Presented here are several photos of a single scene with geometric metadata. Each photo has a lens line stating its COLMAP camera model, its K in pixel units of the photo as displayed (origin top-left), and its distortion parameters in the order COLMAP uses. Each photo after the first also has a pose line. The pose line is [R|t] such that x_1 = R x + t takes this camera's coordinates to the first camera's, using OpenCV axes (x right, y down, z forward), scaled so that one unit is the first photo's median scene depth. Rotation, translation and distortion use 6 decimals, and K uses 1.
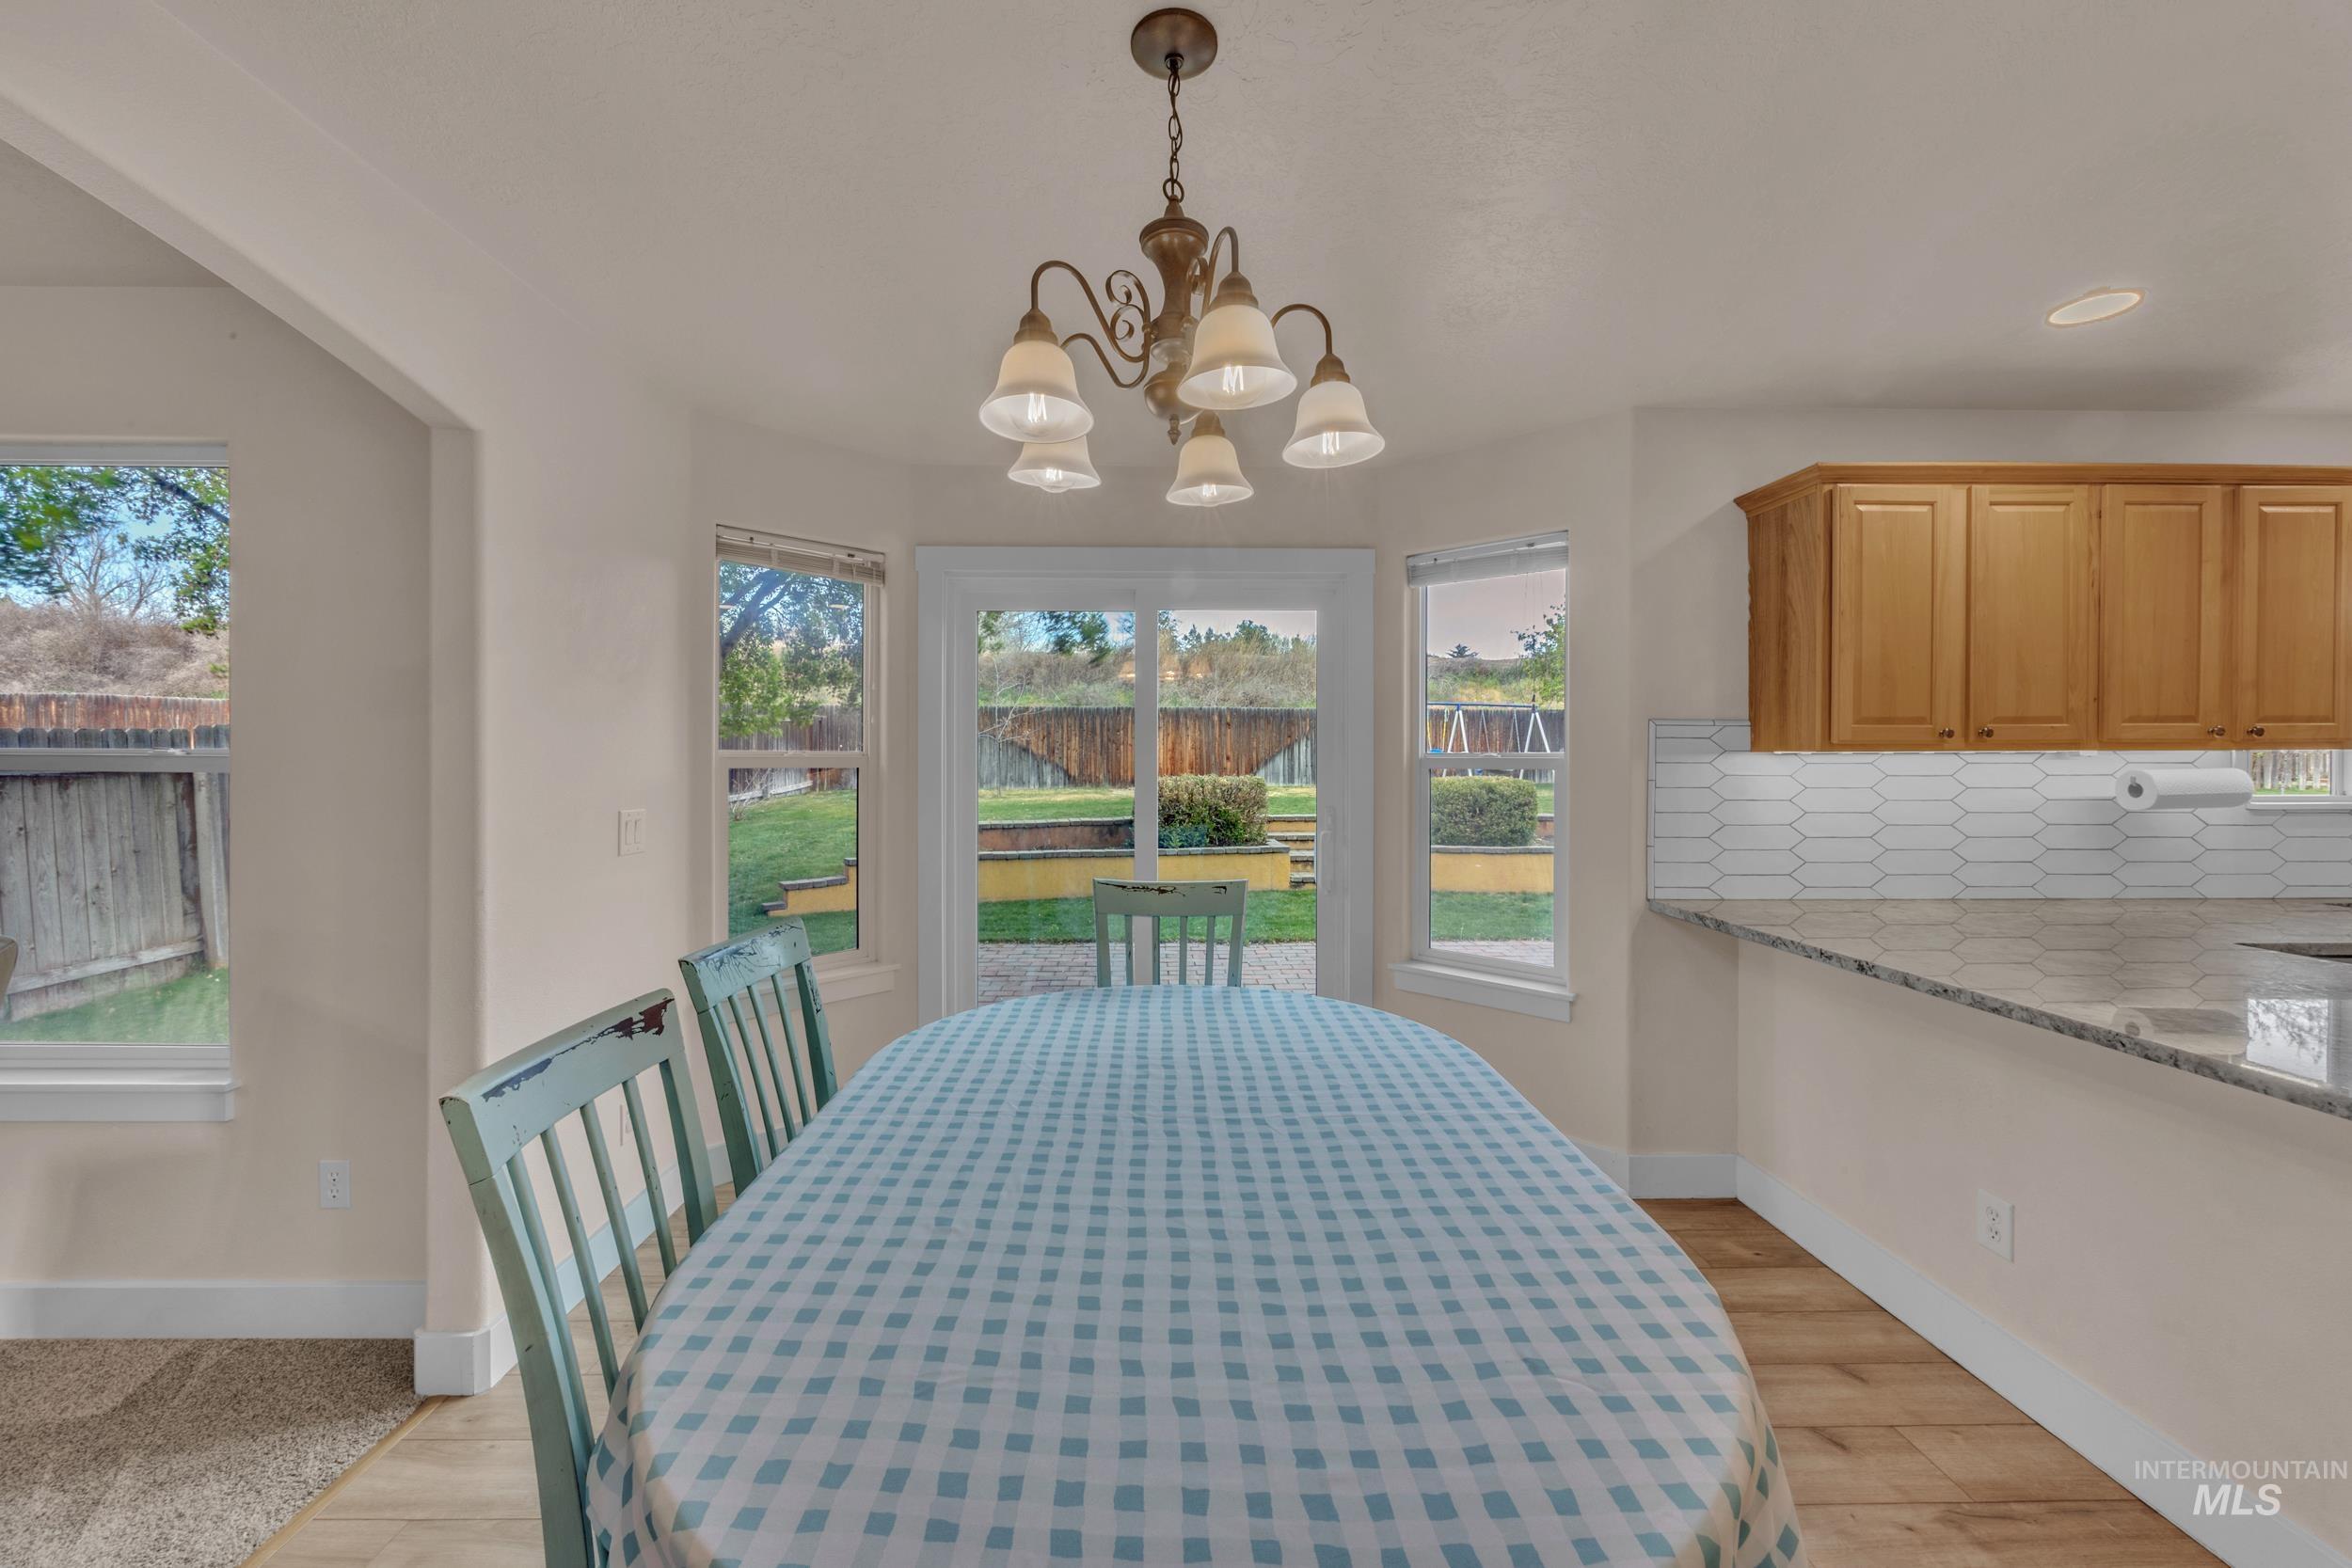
lens RADIAL K [[912.2, 0, 1164.1], [0, 912.2, 758.1], [0, 0, 1]] dist [-0.002689, 0.000237]
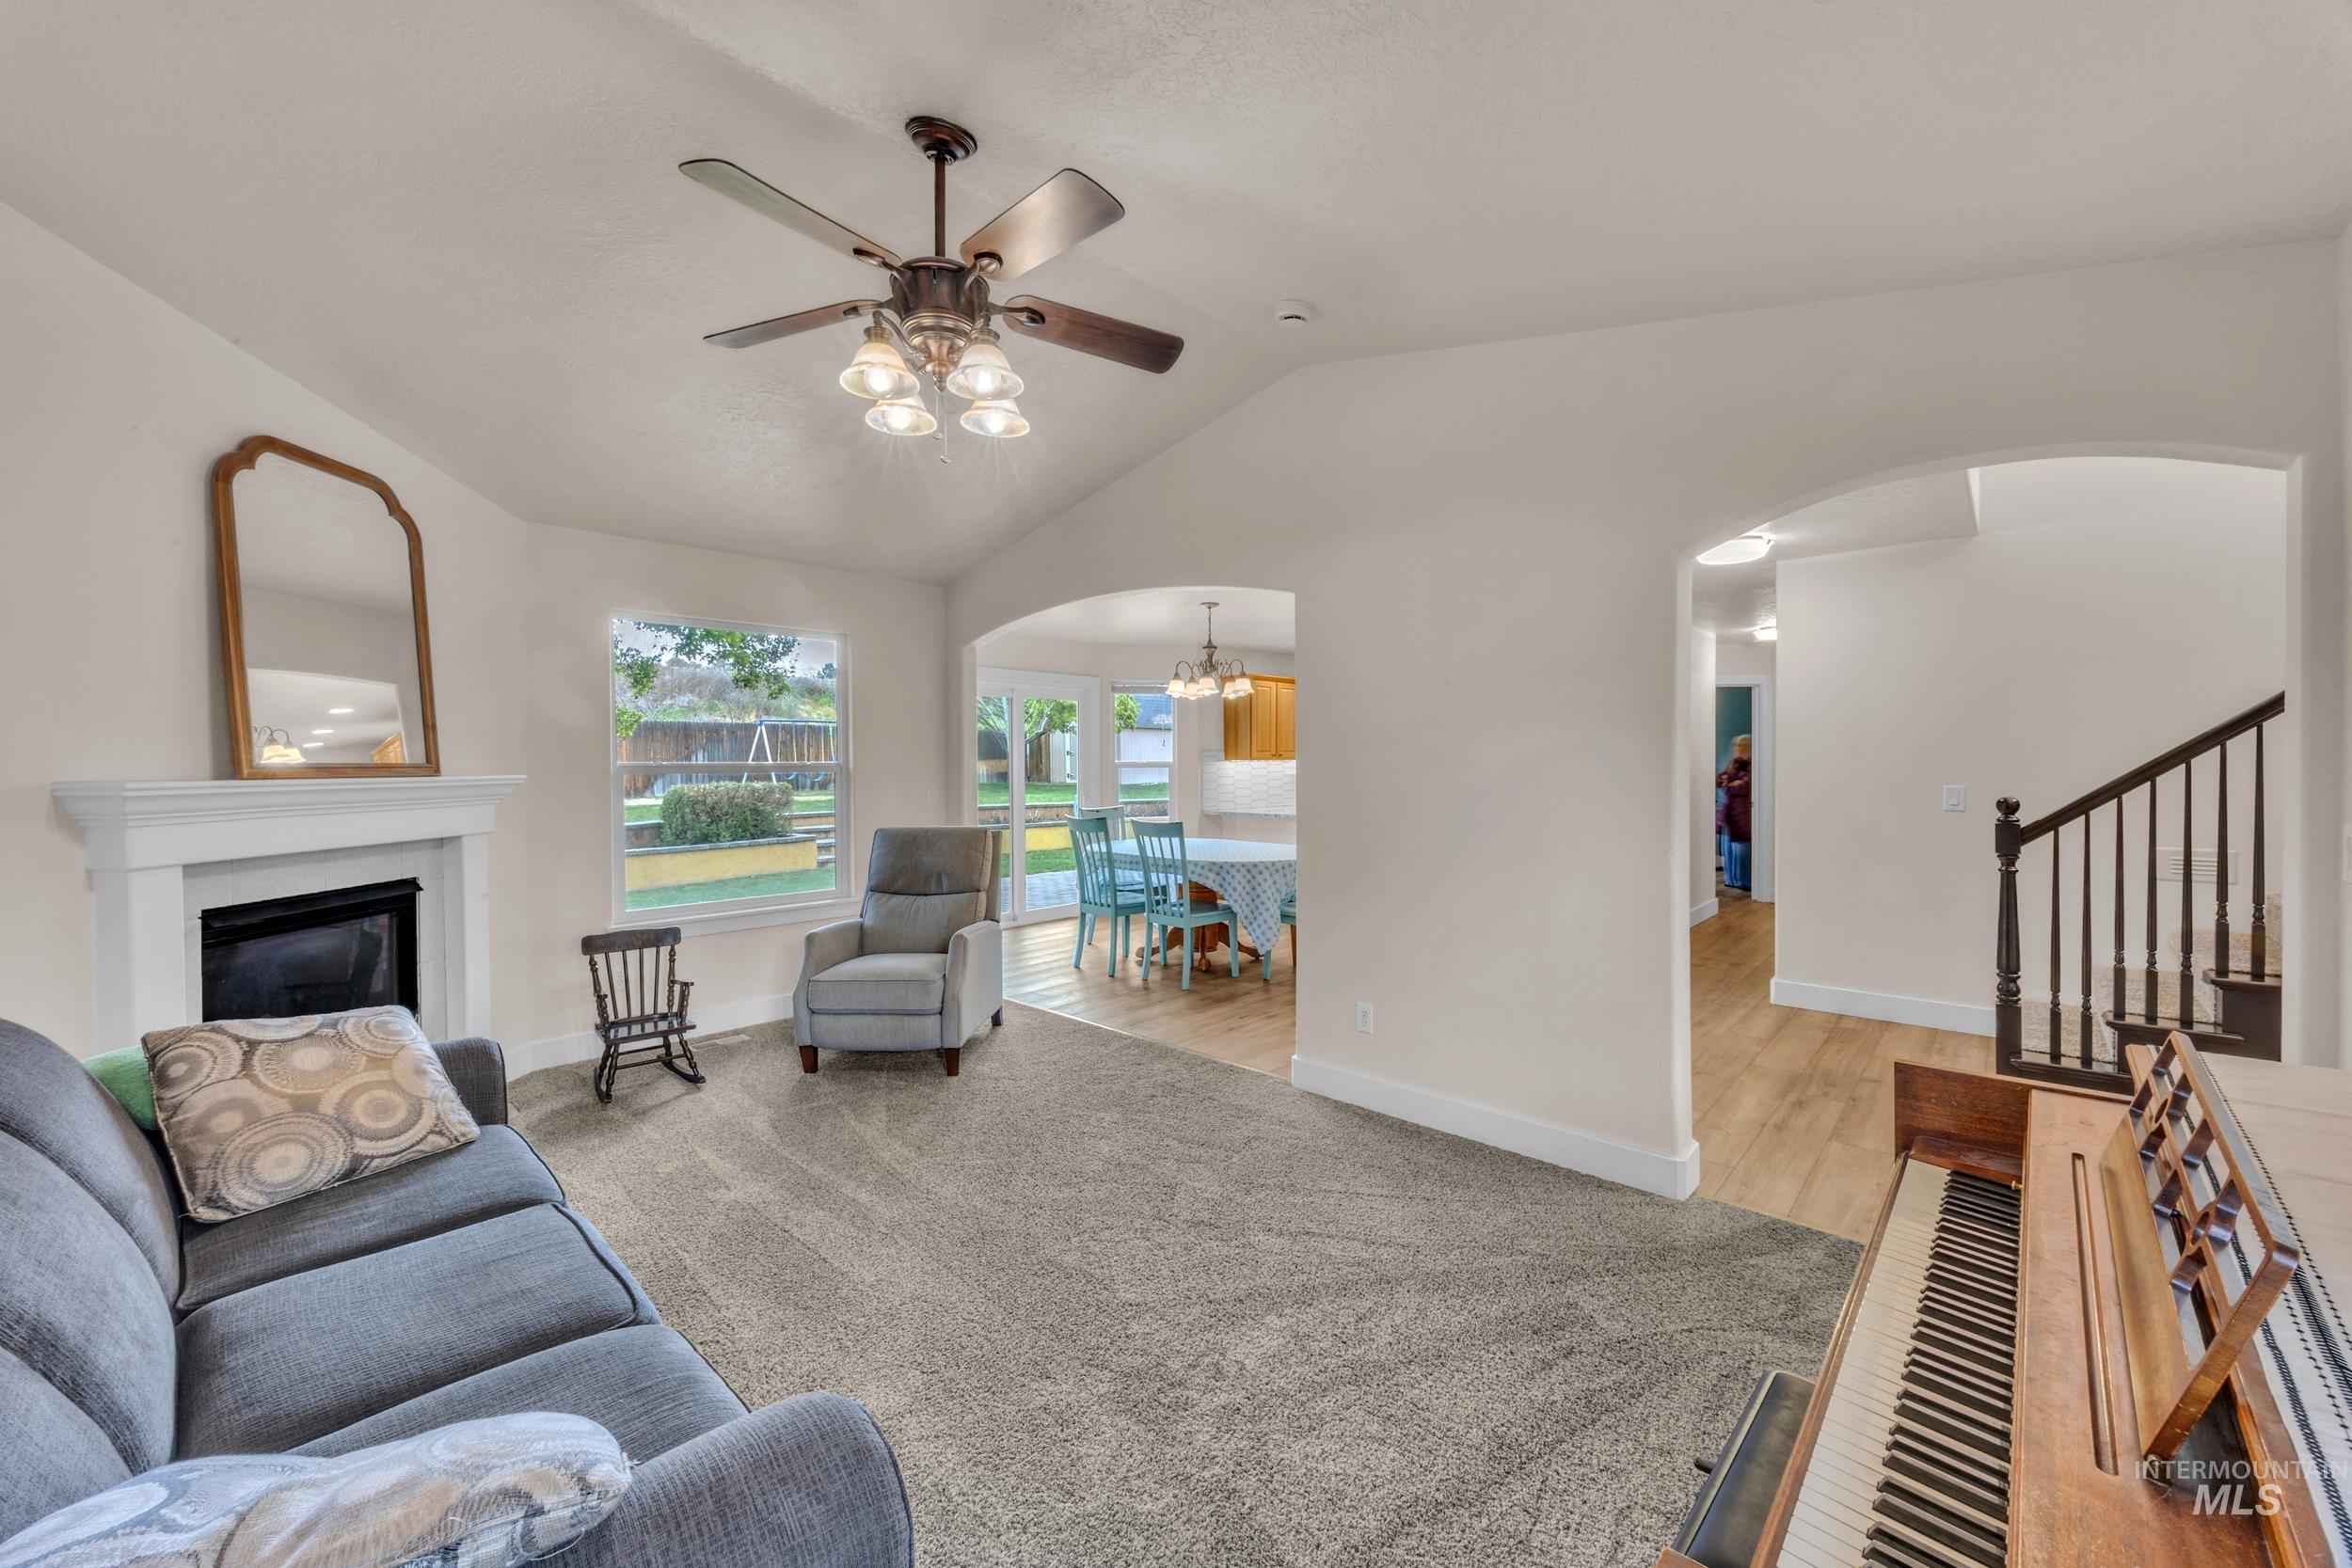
lens RADIAL K [[912.2, 0, 1137.9], [0, 912.2, 763.6], [0, 0, 1]] dist [-0.002689, 0.000237]
pose [[0.722553, -0.004274, 0.691302, -1.726164], [0.007867, 0.999967, -0.002041, 0.006790], [-0.691271, 0.006913, 0.722563, -1.029727]]
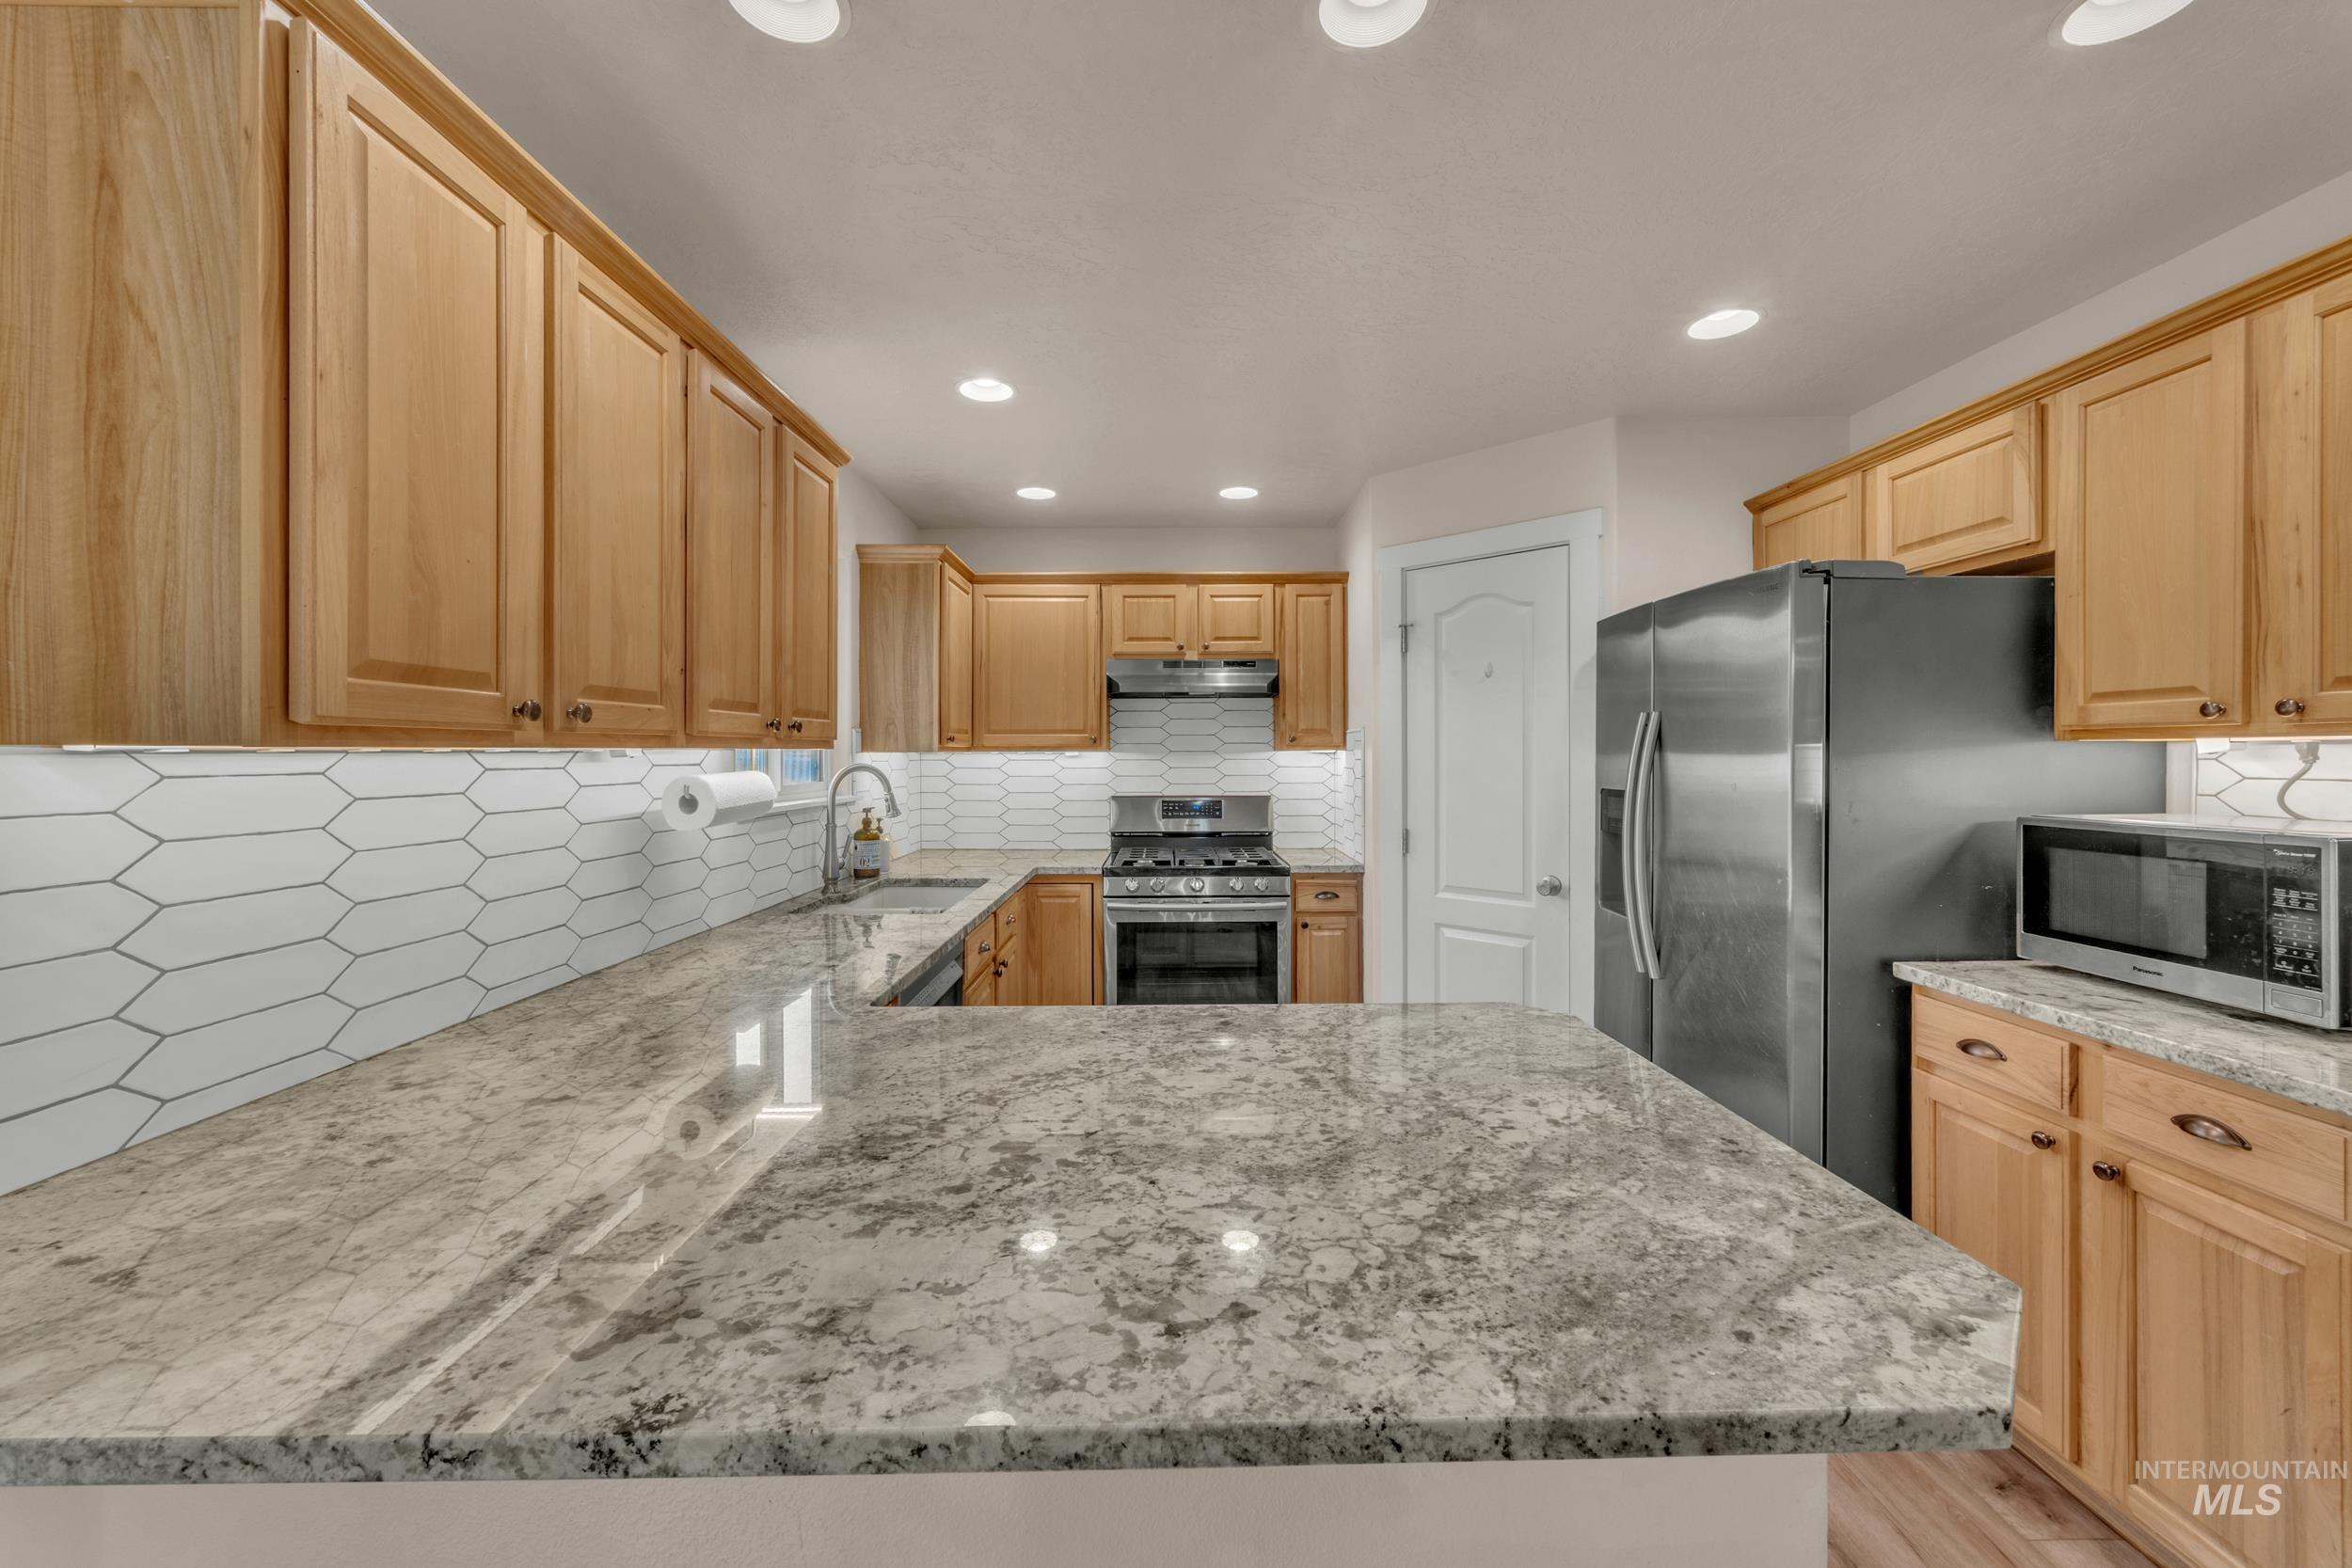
lens RADIAL K [[912.2, 0, 1177.7], [0, 912.2, 762.5], [0, 0, 1]] dist [-0.002689, 0.000237]
pose [[0.015263, -0.008469, 0.999848, 0.346524], [0.004625, 0.999954, 0.008399, -0.001687], [-0.999873, 0.004496, 0.015302, 0.594564]]
